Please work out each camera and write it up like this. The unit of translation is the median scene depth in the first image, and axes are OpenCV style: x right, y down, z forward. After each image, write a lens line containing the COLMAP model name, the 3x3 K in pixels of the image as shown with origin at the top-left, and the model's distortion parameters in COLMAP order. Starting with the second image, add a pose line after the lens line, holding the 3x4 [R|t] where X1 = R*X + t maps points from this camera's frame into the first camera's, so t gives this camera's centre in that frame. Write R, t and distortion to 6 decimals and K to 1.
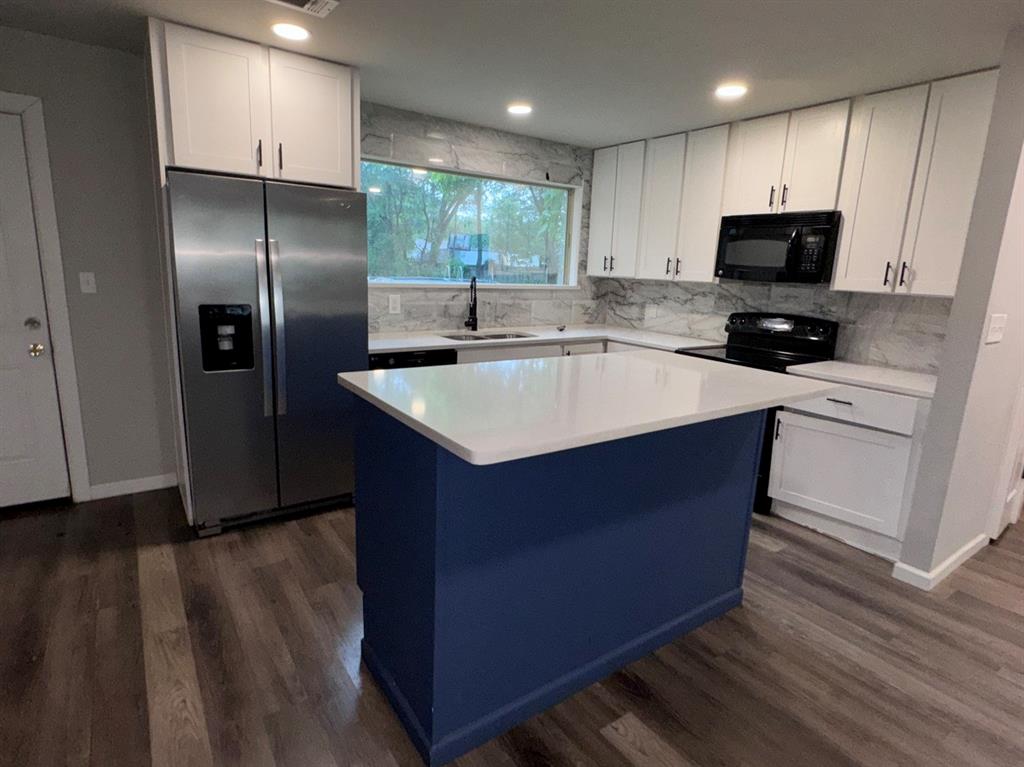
lens RADIAL K [[550.7, 0, 507.4], [0, 550.7, 384.3], [0, 0, 1]] dist [0.001263, 0.000605]
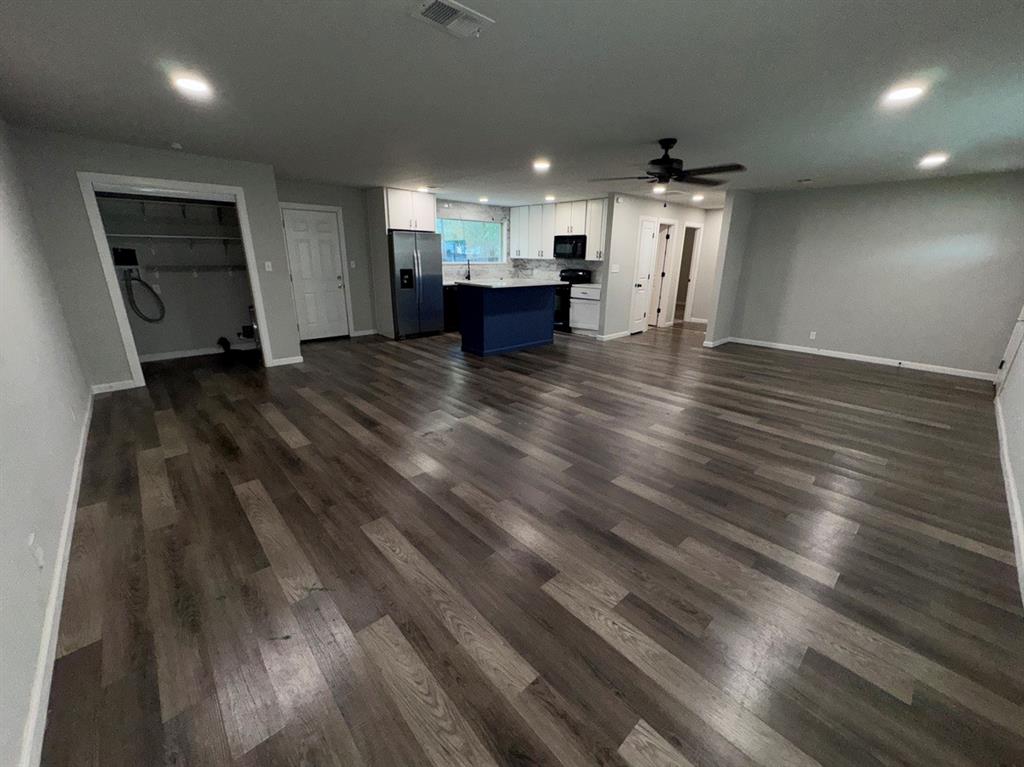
lens RADIAL K [[410.3, 0, 512.0], [0, 410.3, 383.5], [0, 0, 1]] dist [-0.000921, -0.000019]
pose [[0.990210, -0.065102, 0.123478, -0.134270], [0.052745, 0.993505, 0.100830, 0.212334], [-0.129240, -0.093330, 0.987212, -1.046056]]
